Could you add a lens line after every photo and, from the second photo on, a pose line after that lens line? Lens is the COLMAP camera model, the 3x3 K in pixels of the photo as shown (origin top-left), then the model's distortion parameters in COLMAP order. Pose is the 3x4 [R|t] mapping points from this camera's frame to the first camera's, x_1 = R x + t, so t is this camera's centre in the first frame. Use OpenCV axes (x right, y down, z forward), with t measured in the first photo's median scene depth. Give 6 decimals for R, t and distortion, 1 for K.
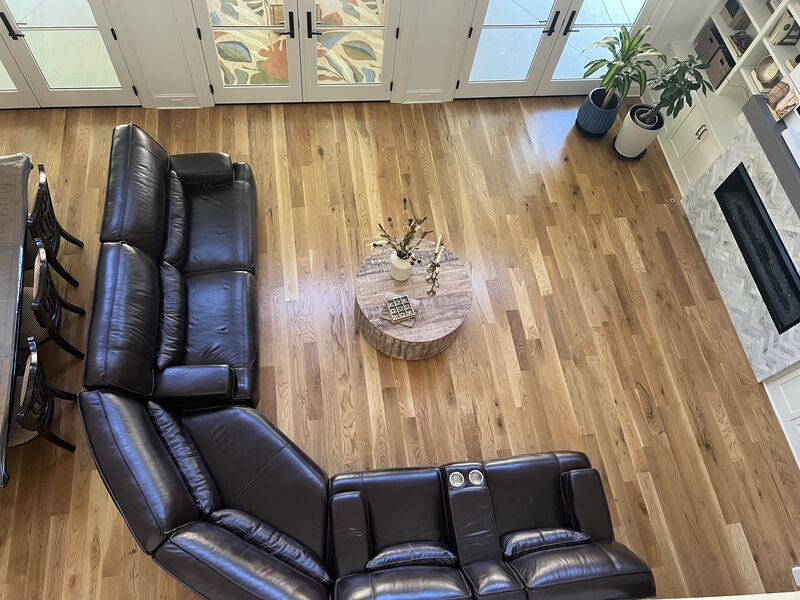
lens RADIAL K [[604.5, 0, 399.9], [0, 604.5, 299.9], [0, 0, 1]] dist [0.049386, -0.019894]
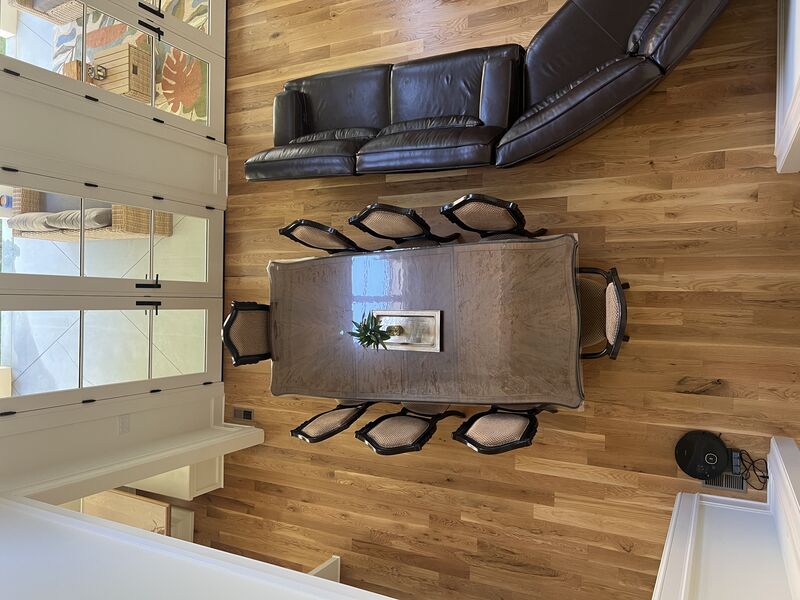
lens RADIAL K [[604.5, 0, 399.9], [0, 604.5, 300.0], [0, 0, 1]] dist [0.049386, -0.019894]
pose [[0.092408, -0.983613, -0.154812, -0.487164], [0.995323, 0.095644, -0.013574, 0.017928], [0.028158, -0.152834, 0.987851, -0.065172]]
